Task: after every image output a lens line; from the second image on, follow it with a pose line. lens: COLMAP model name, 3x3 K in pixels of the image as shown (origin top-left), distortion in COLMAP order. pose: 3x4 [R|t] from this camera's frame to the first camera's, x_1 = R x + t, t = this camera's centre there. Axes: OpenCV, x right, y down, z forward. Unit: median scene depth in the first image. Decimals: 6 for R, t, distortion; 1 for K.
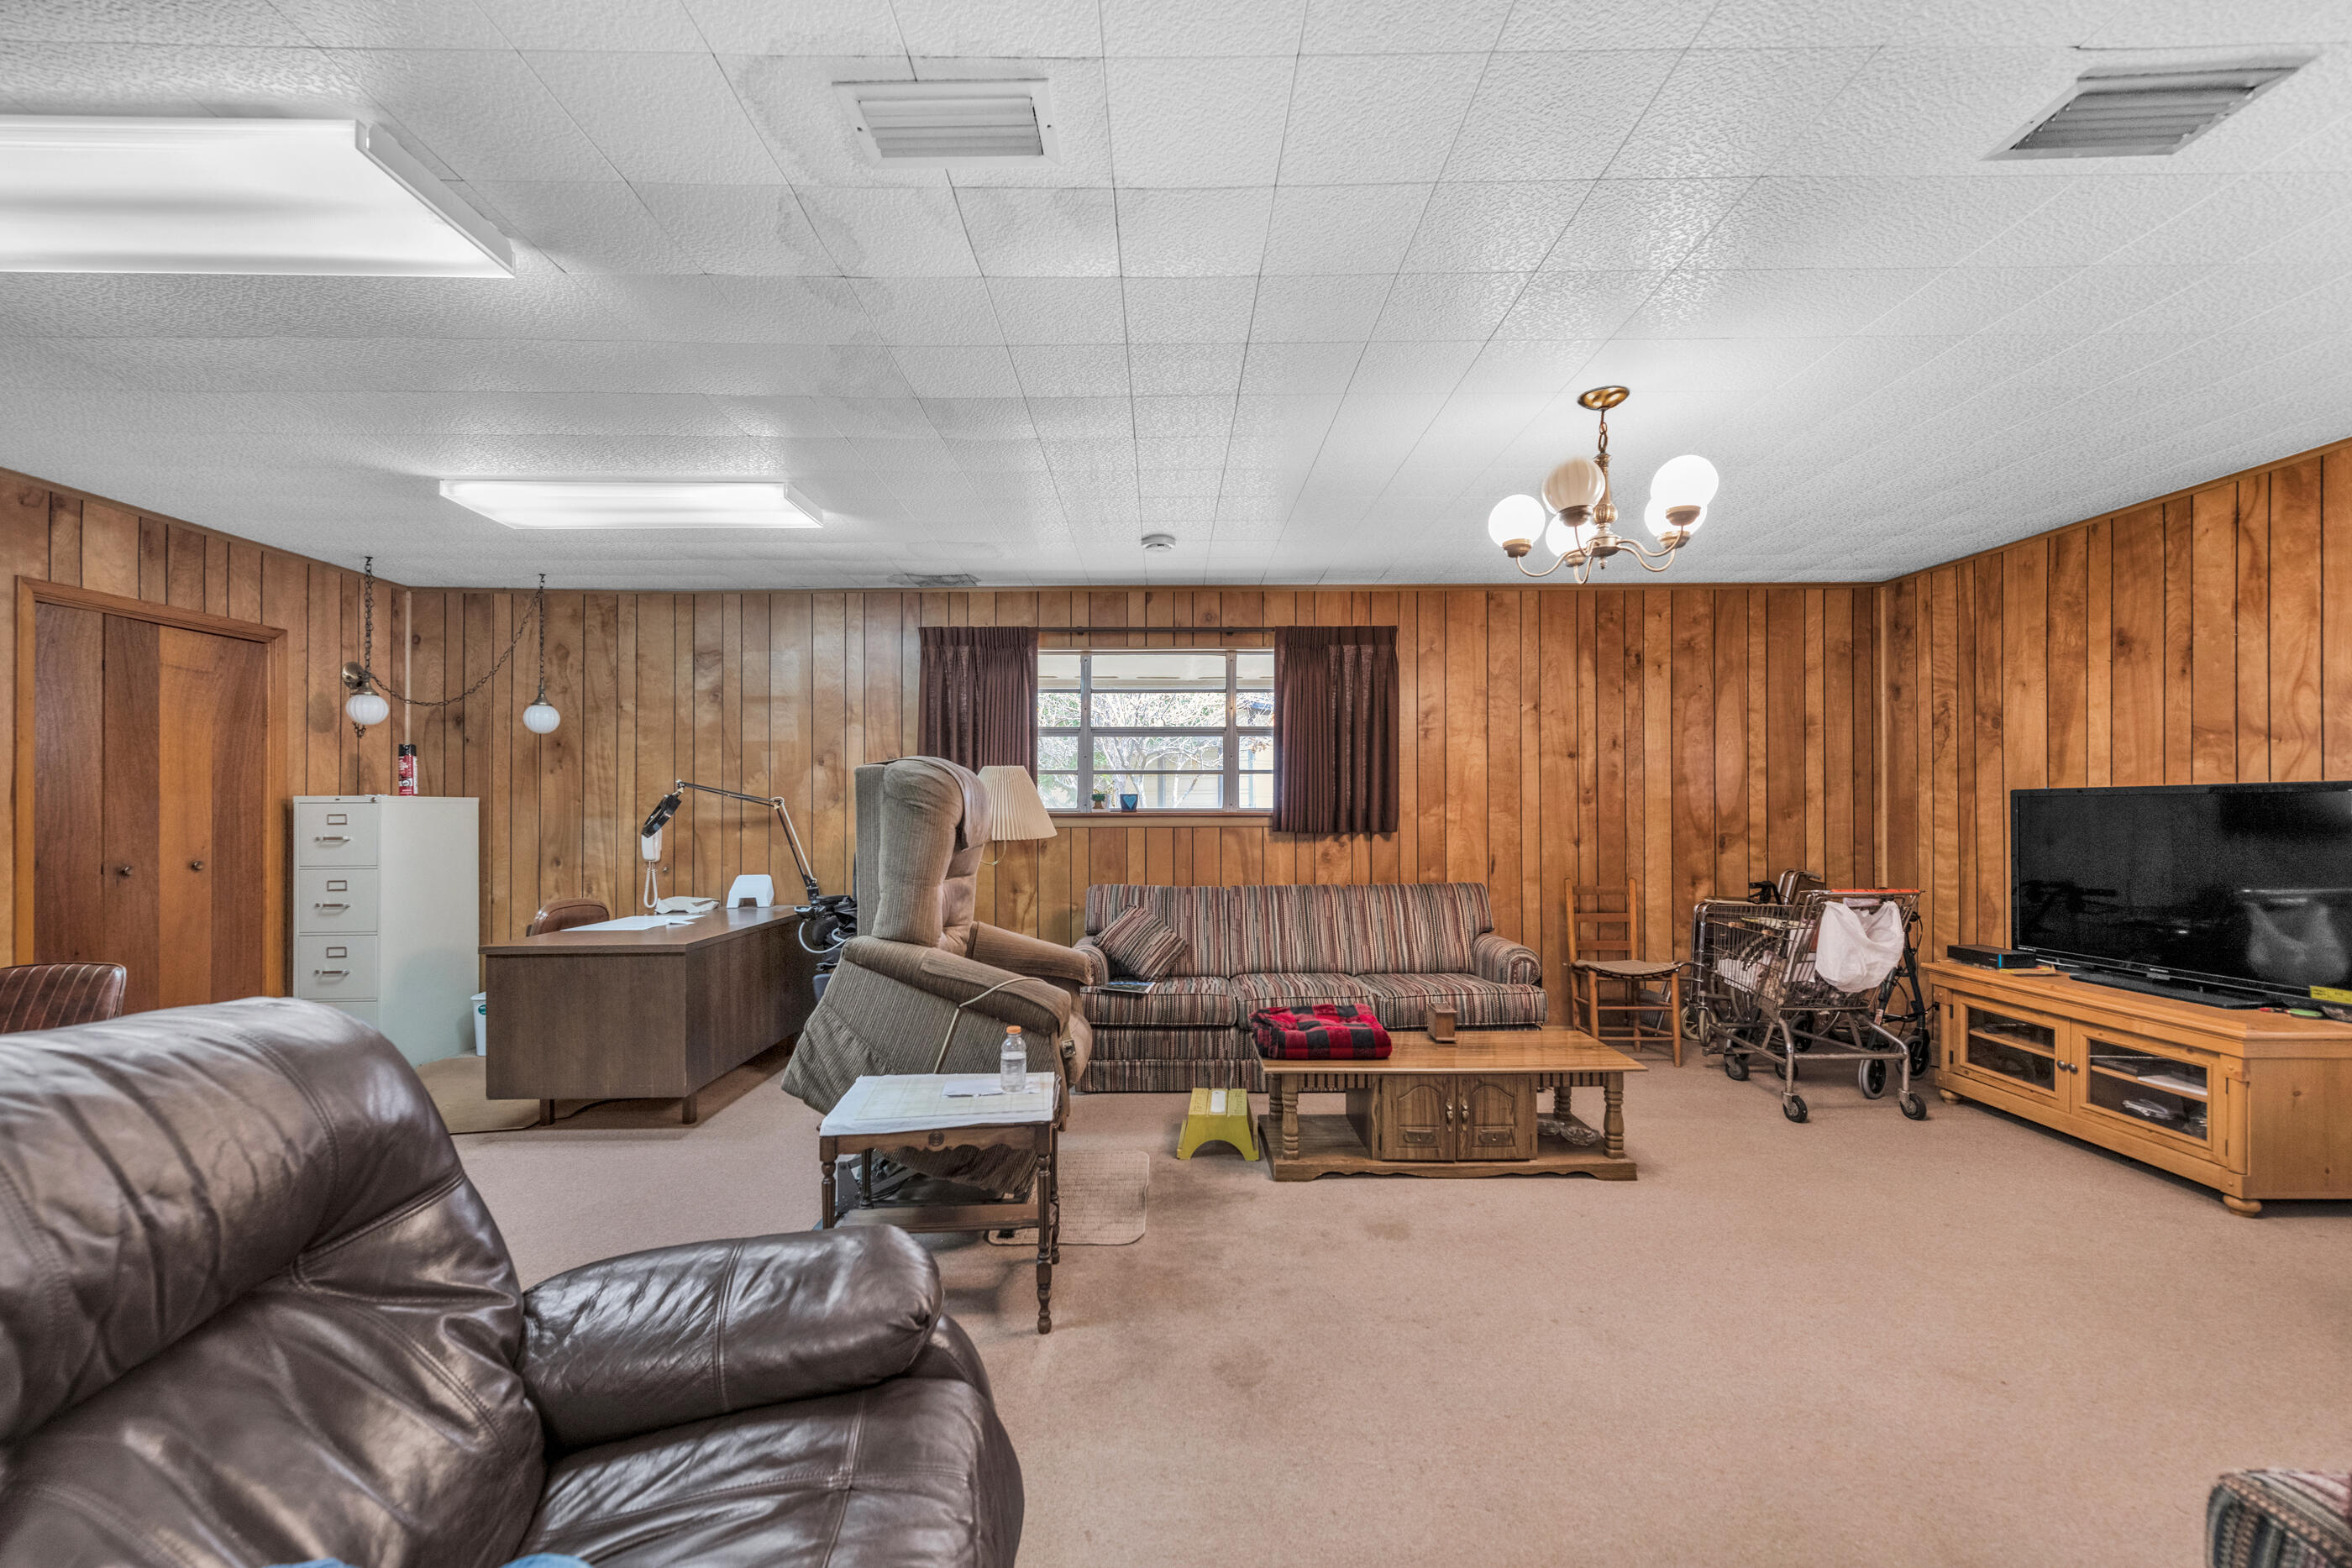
lens RADIAL K [[939.9, 0, 1168.4], [0, 939.9, 809.2], [0, 0, 1]] dist [0.000050, -0.000045]
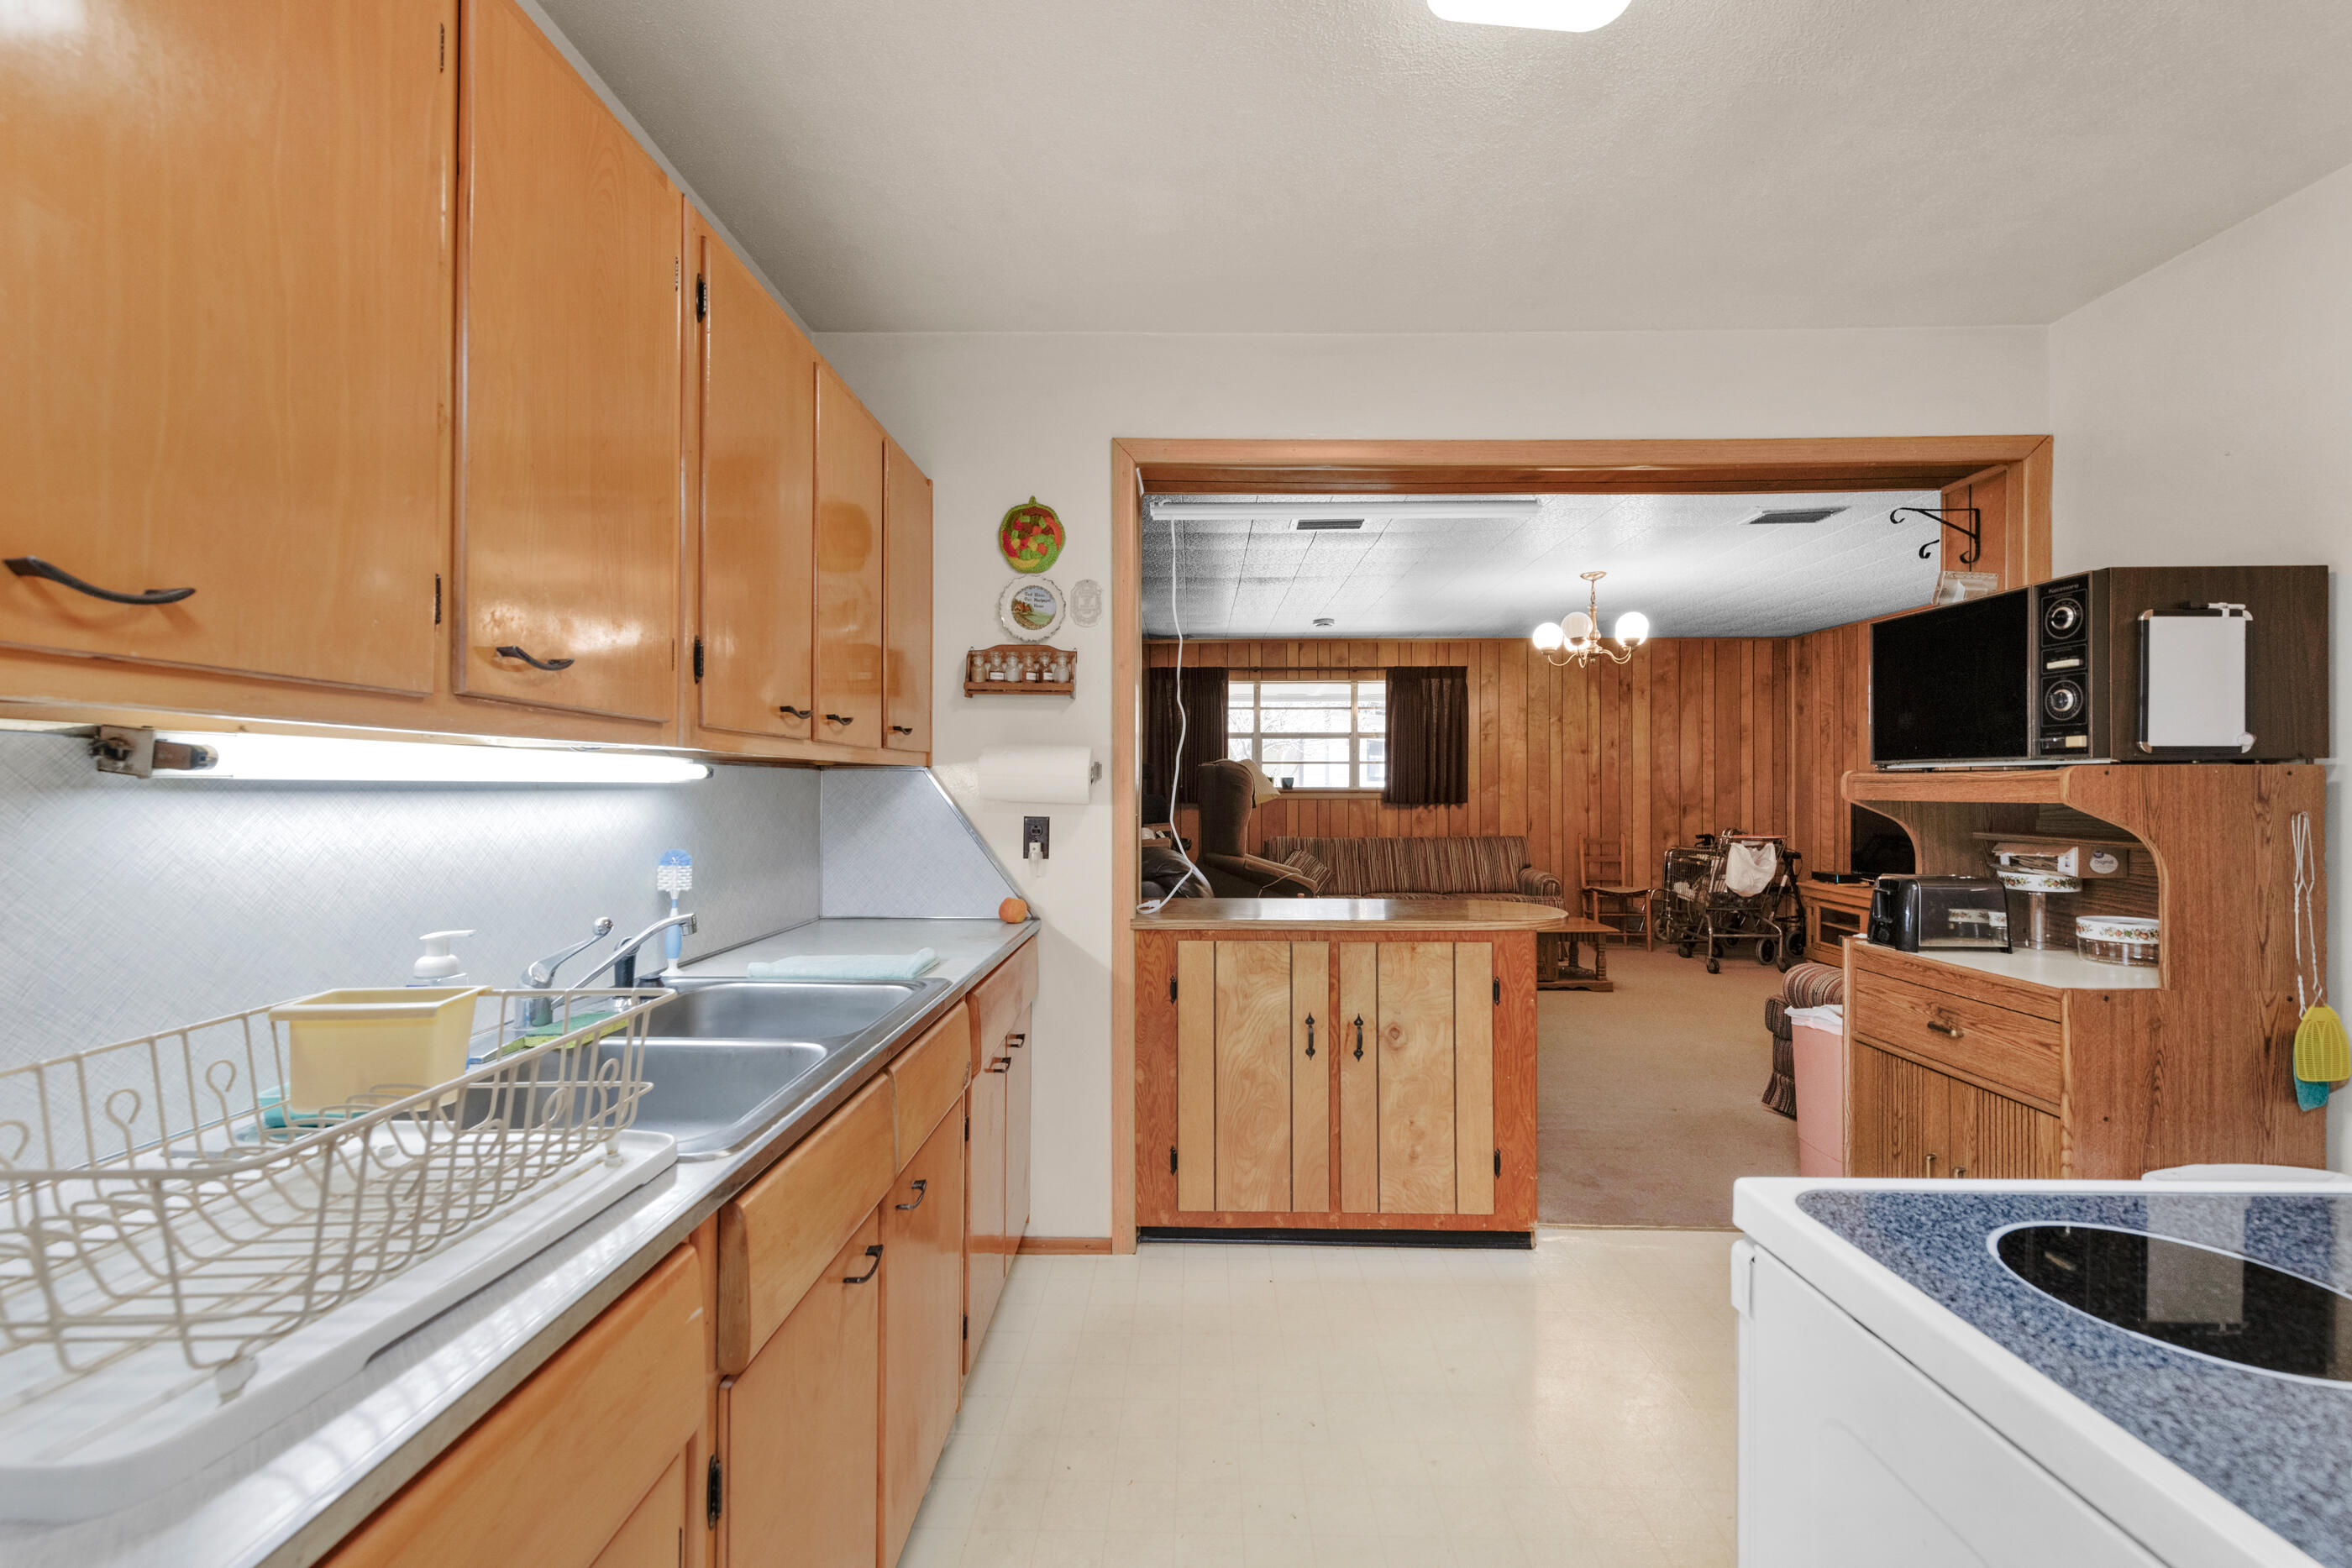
lens RADIAL K [[960.7, 0, 1176.0], [0, 960.7, 784.0], [0, 0, 1]] dist [-0.001264, -0.000239]
pose [[0.999865, 0.001410, -0.016392, -0.196872], [-0.001472, 0.999992, -0.003768, 0.000794], [0.016386, 0.003792, 0.999859, -0.545436]]
